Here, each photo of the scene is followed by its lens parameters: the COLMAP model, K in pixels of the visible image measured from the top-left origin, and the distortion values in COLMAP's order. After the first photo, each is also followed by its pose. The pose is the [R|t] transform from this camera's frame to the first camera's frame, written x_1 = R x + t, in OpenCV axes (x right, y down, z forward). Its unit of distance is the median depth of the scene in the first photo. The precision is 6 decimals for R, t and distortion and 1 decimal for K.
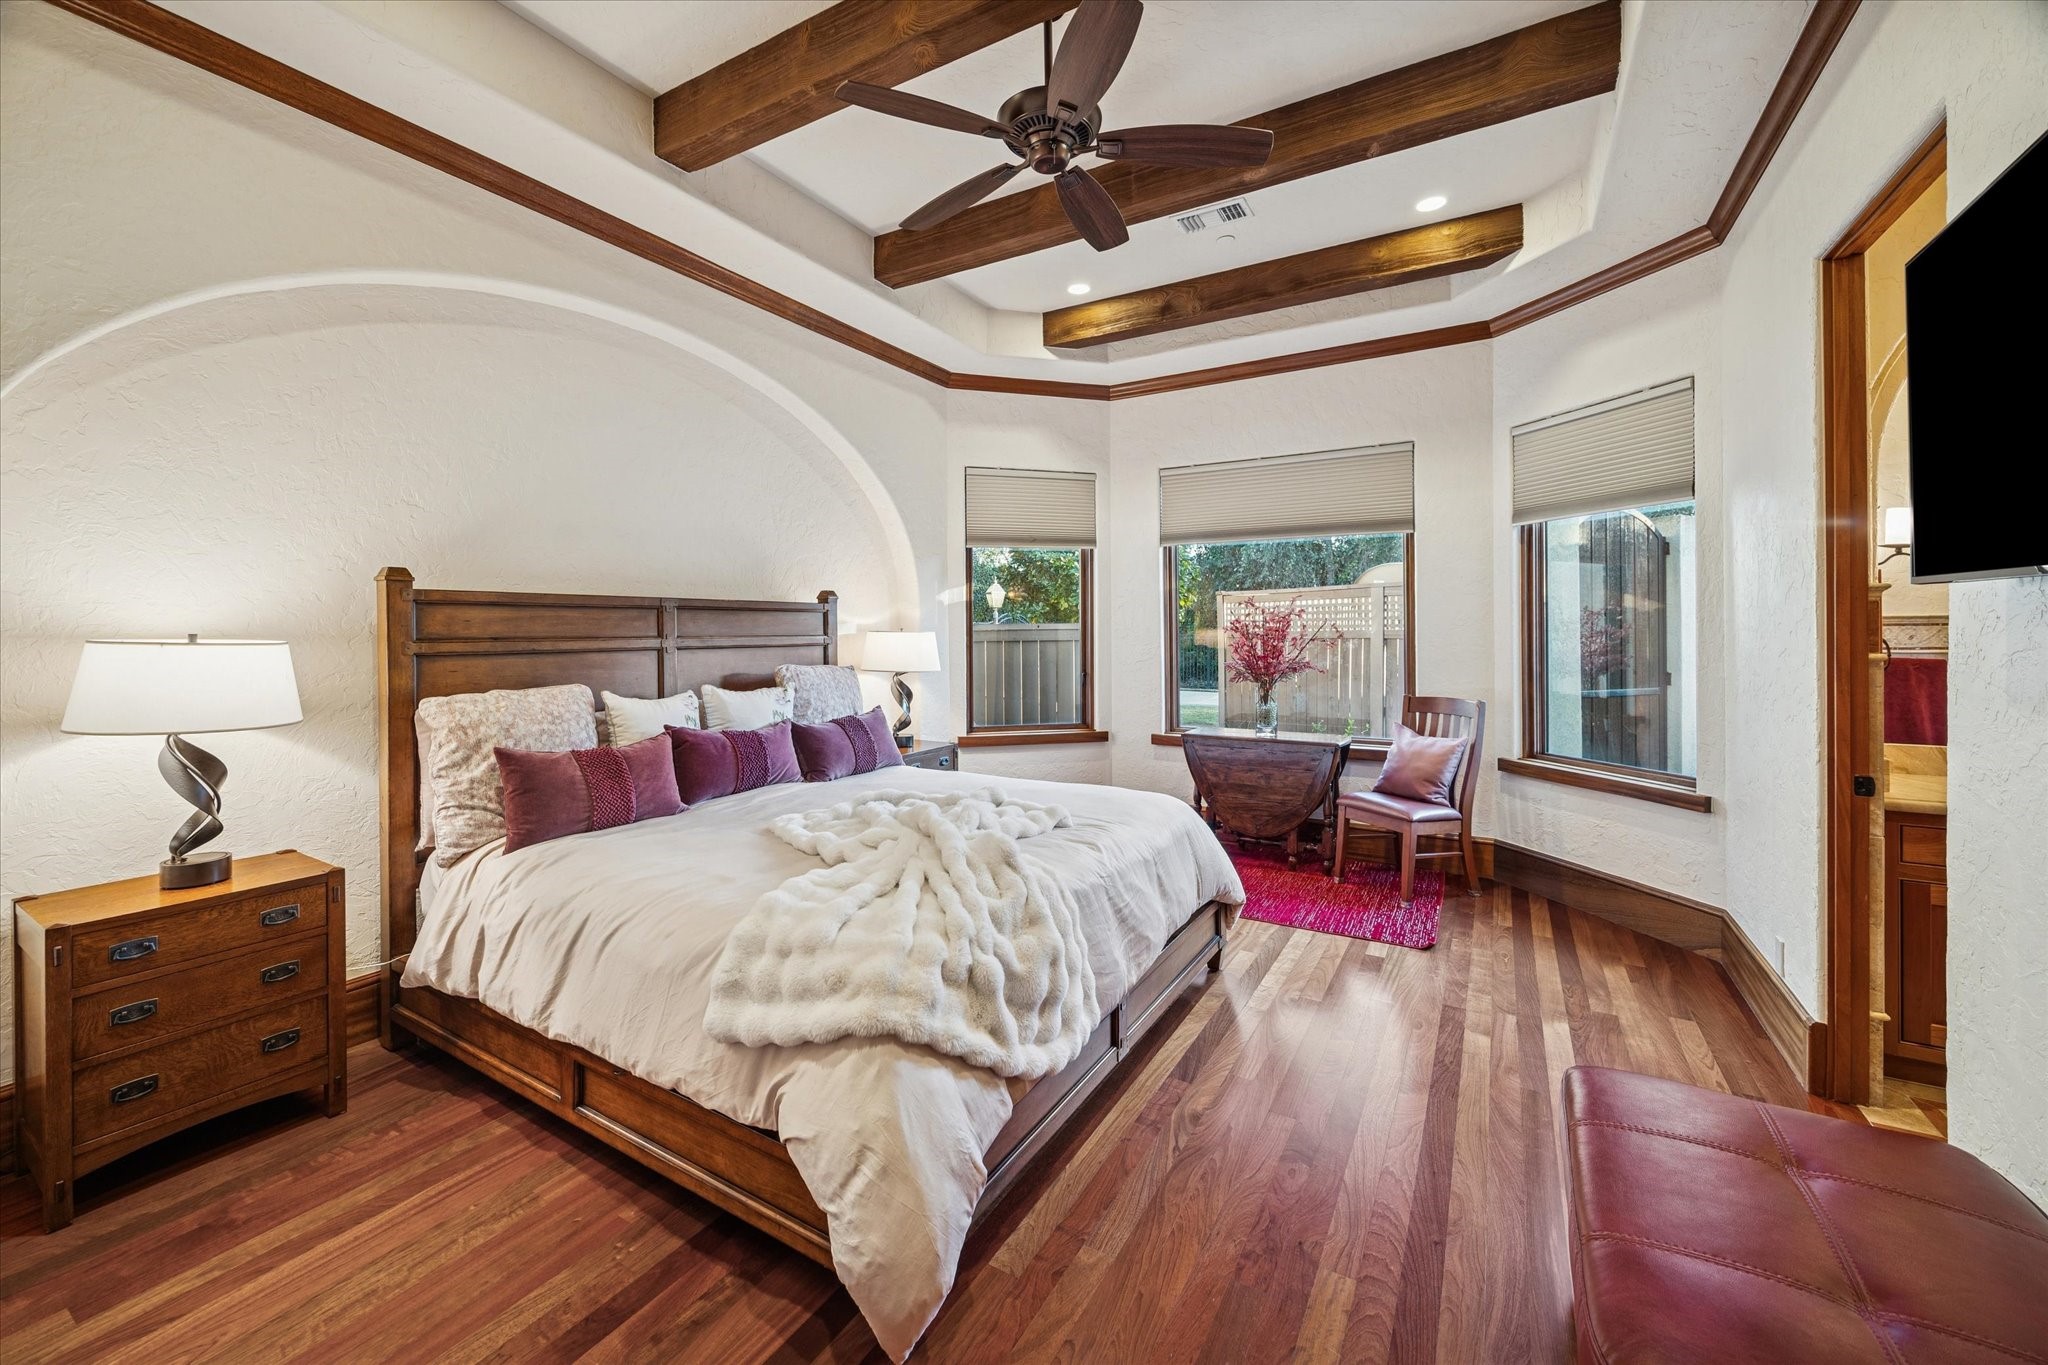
lens RADIAL K [[831.2, 0, 1028.2], [0, 831.2, 633.3], [0, 0, 1]] dist [-0.001714, -0.000098]
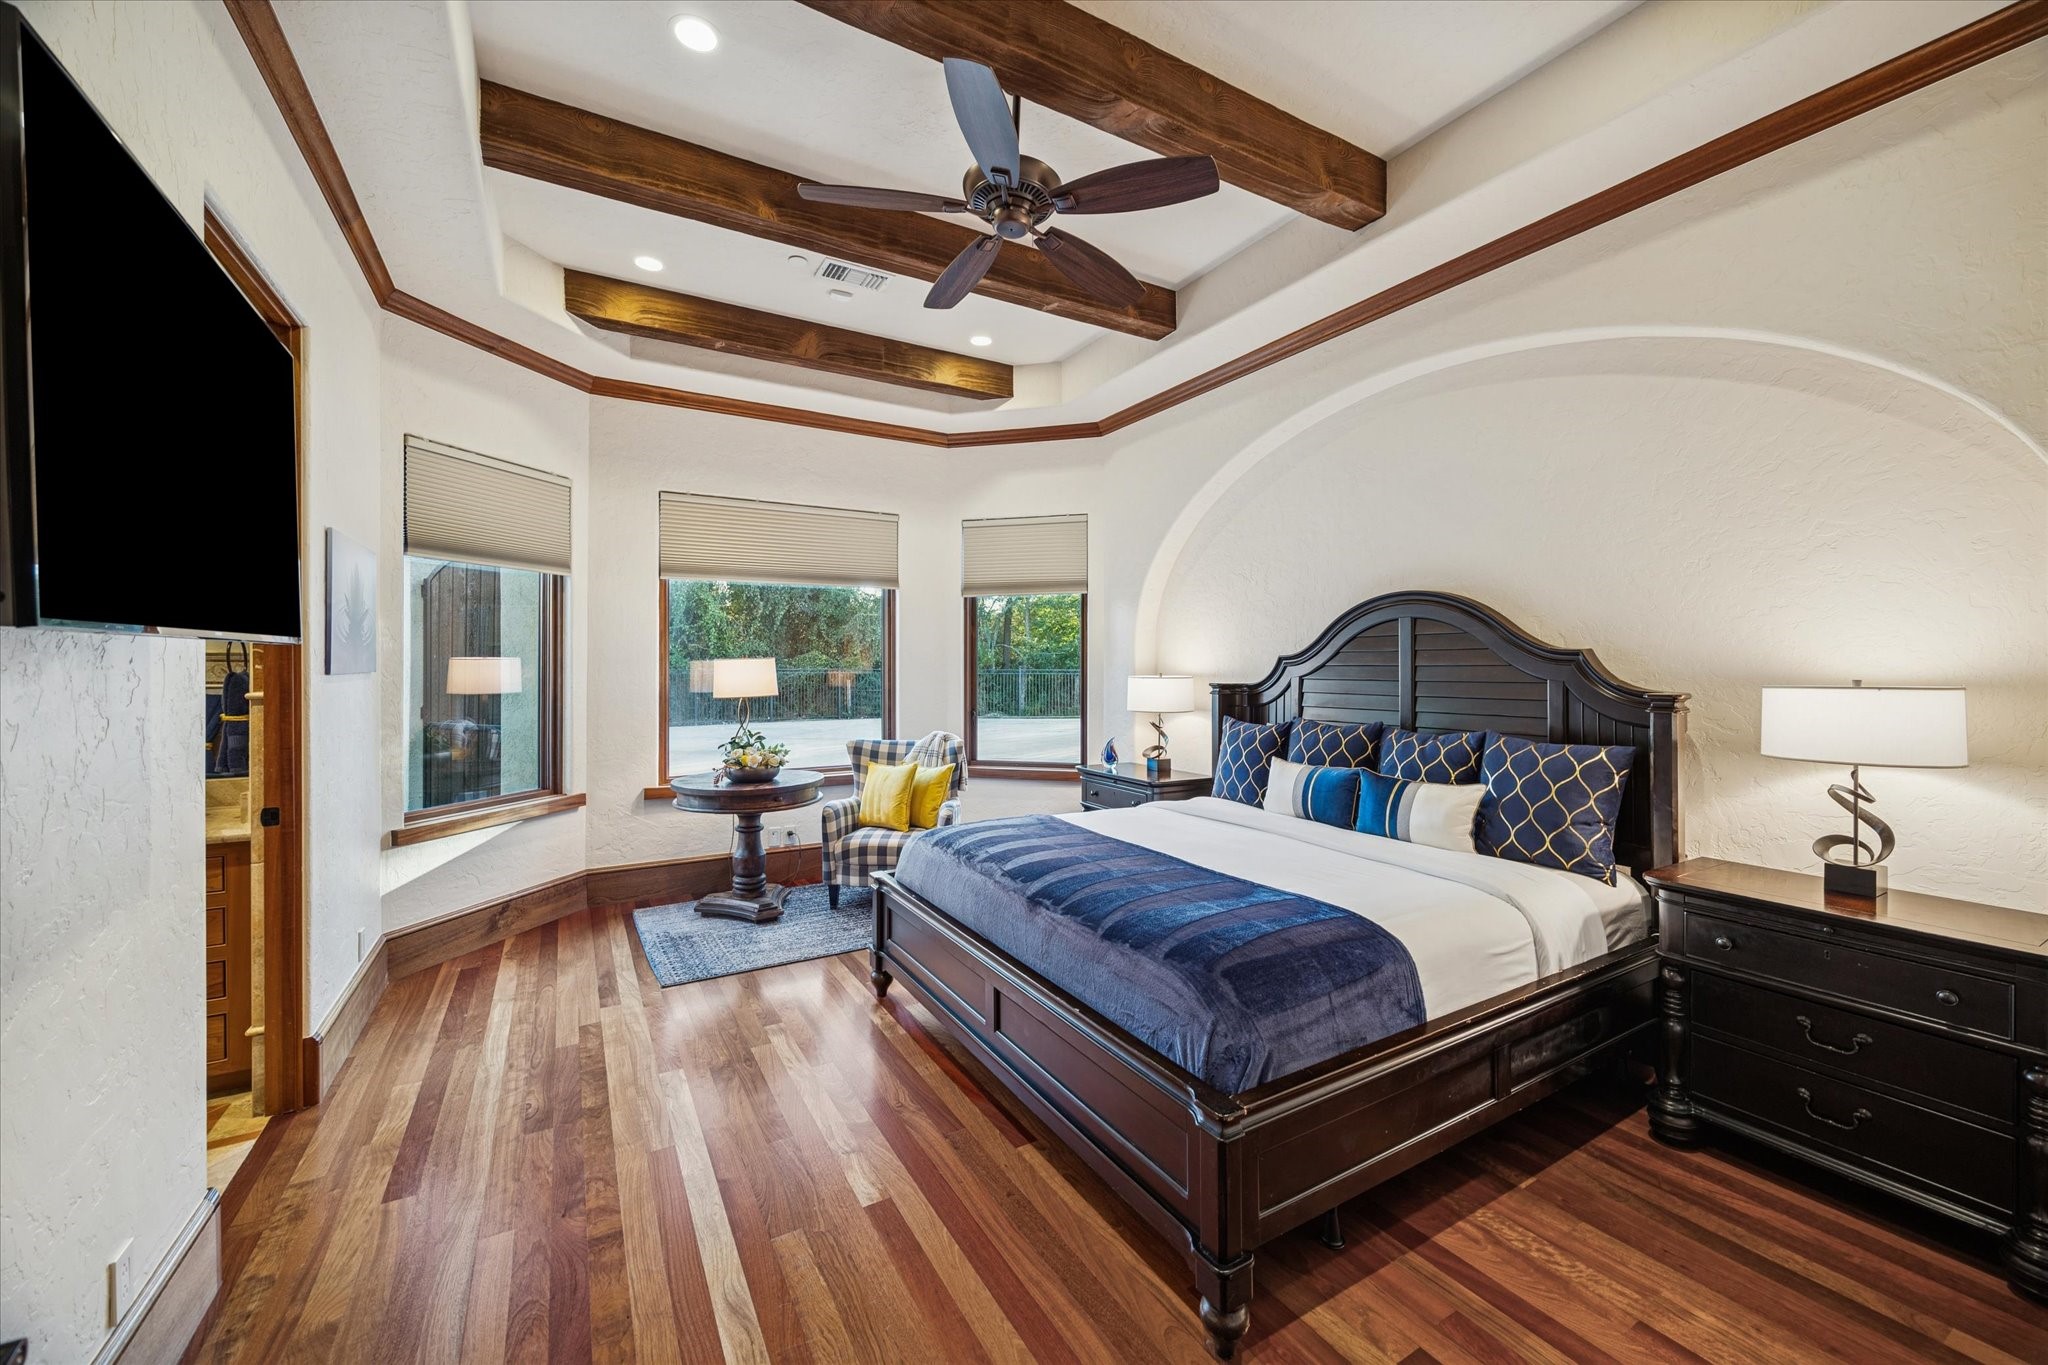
lens RADIAL K [[789.1, 0, 1026.6], [0, 789.1, 671.2], [0, 0, 1]] dist [0.000102, -0.000025]
pose [[0.503299, 0.009002, 0.864065, -0.520086], [-0.003222, 0.999958, -0.008541, 0.001576], [-0.864106, 0.001515, 0.503307, 0.317475]]
